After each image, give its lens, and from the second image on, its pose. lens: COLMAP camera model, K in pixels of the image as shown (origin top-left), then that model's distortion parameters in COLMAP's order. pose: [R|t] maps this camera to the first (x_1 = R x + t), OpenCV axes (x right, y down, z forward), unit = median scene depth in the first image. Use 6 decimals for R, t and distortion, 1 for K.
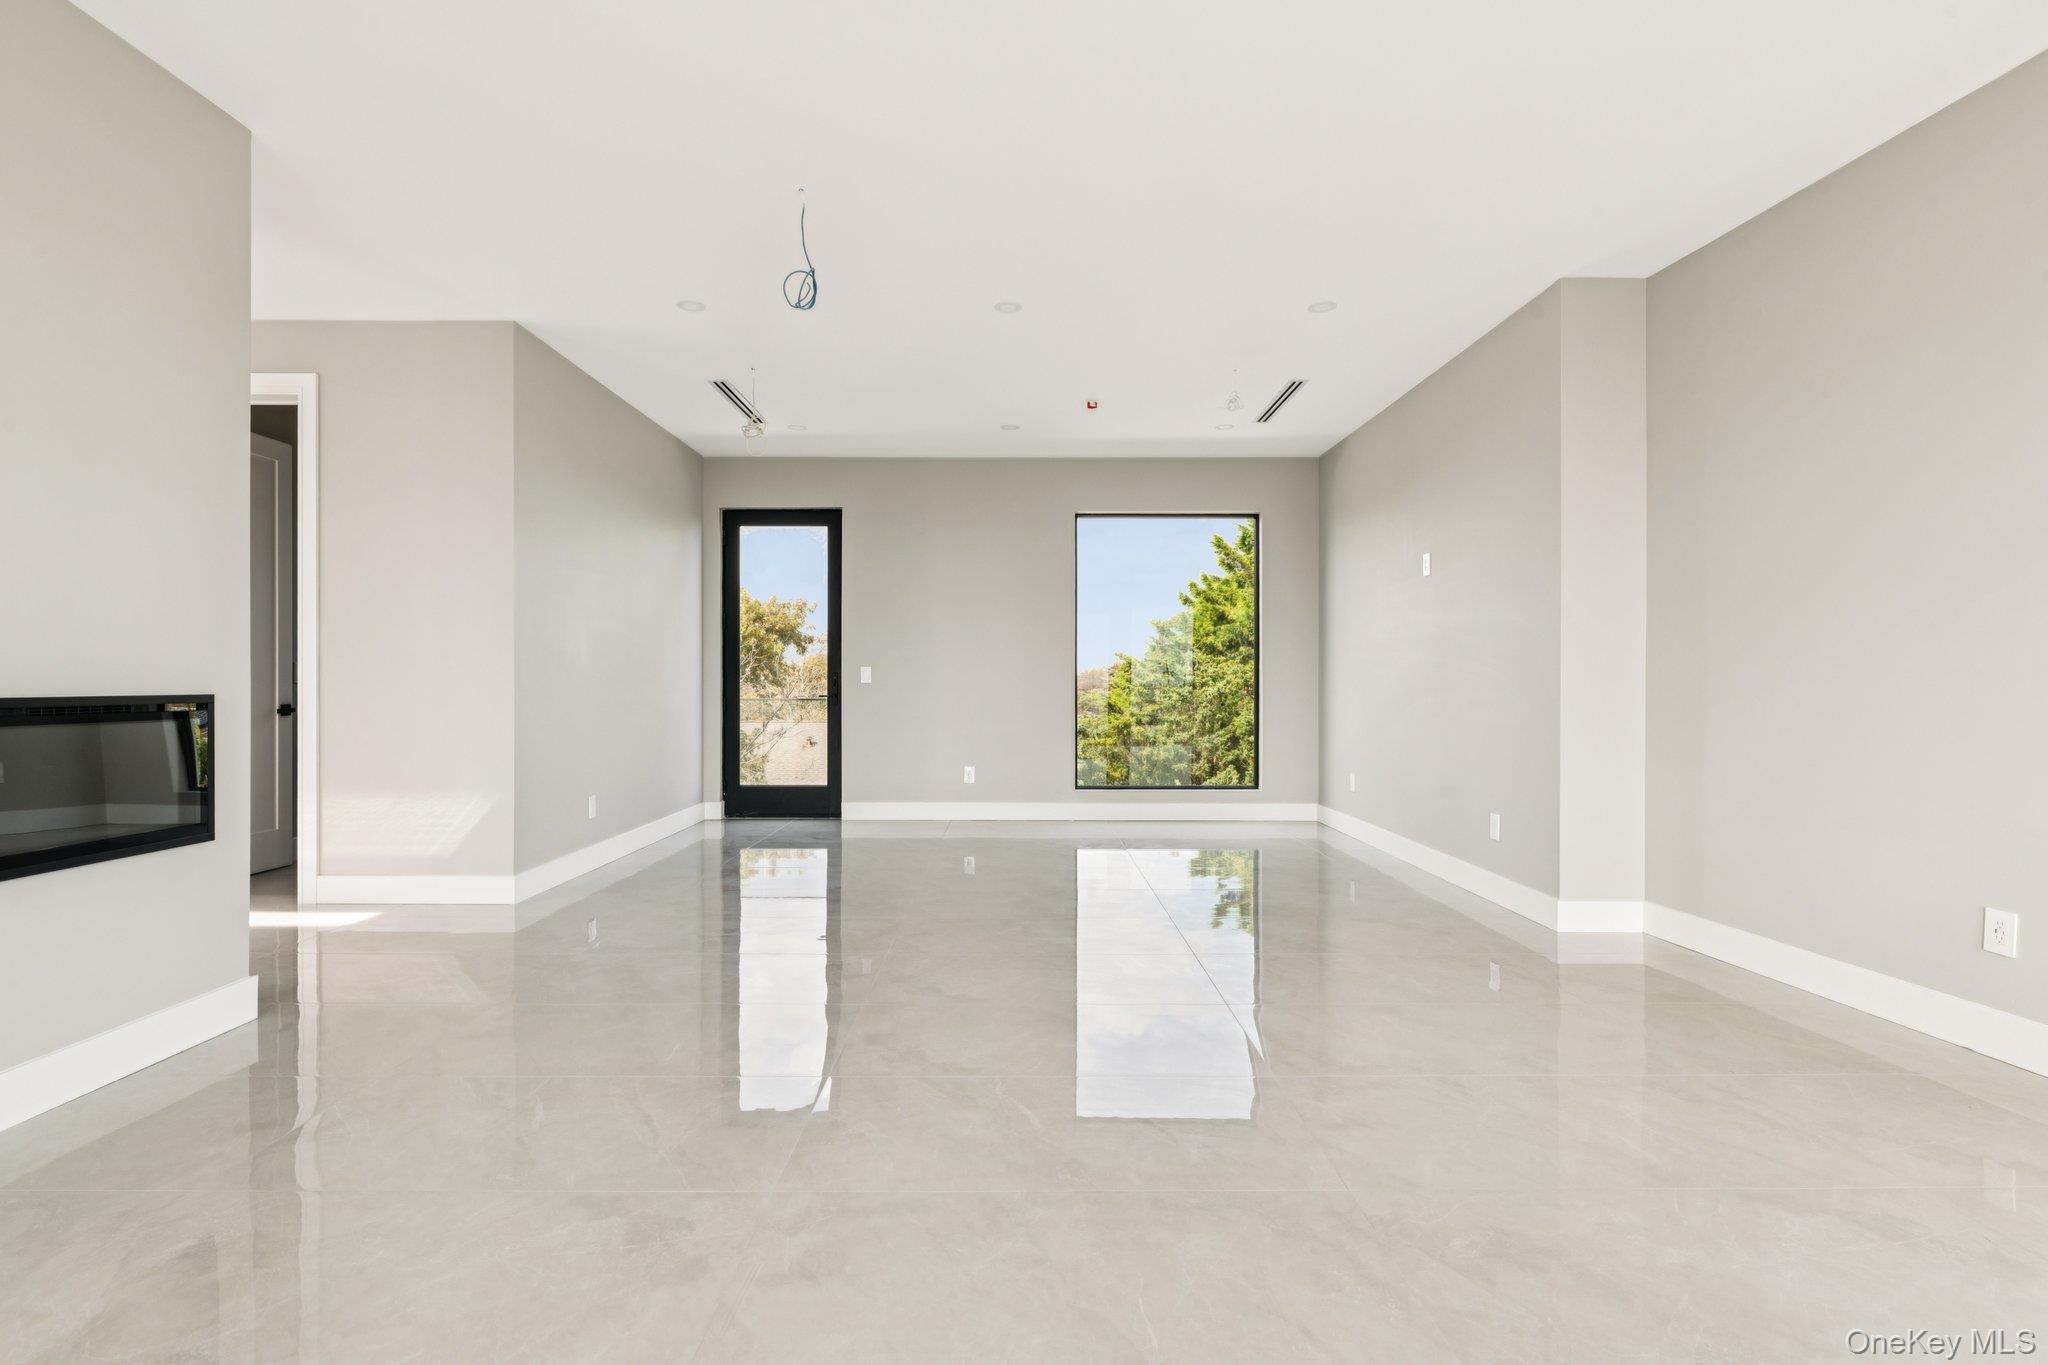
lens RADIAL K [[988.5, 0, 1018.1], [0, 988.5, 690.8], [0, 0, 1]] dist [-0.002458, -0.000654]
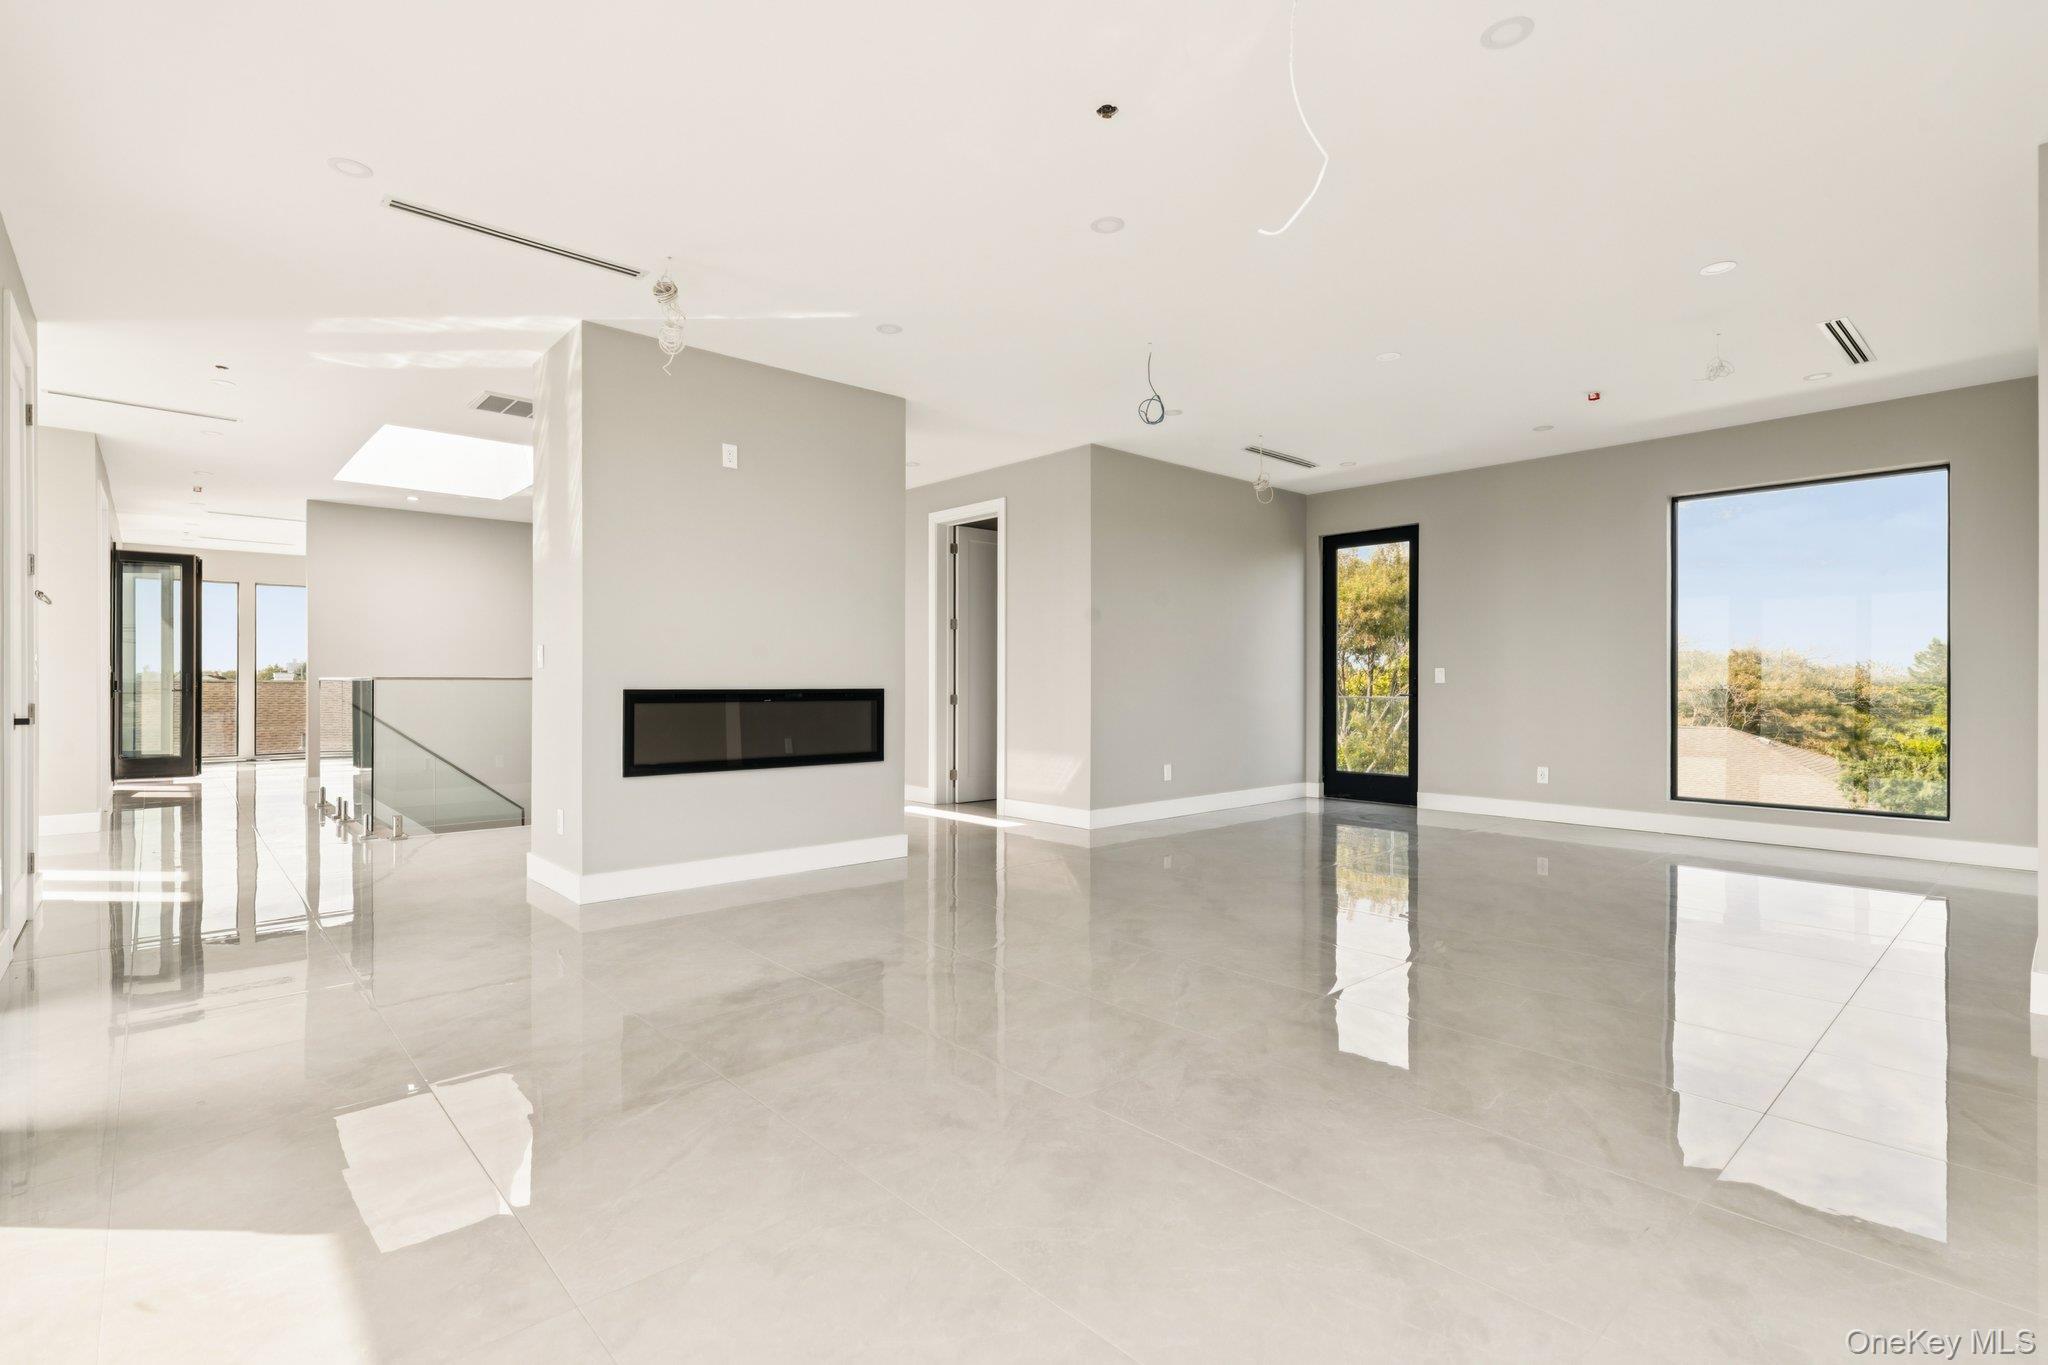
lens RADIAL K [[963.0, 0, 1024.0], [0, 963.0, 682.5], [0, 0, 1]] dist [0.000633, -0.000182]
pose [[0.669995, 0.000526, -0.742365, 0.321550], [-0.006315, 0.999968, -0.004991, -0.000351], [0.742338, 0.008032, 0.669977, -0.039031]]
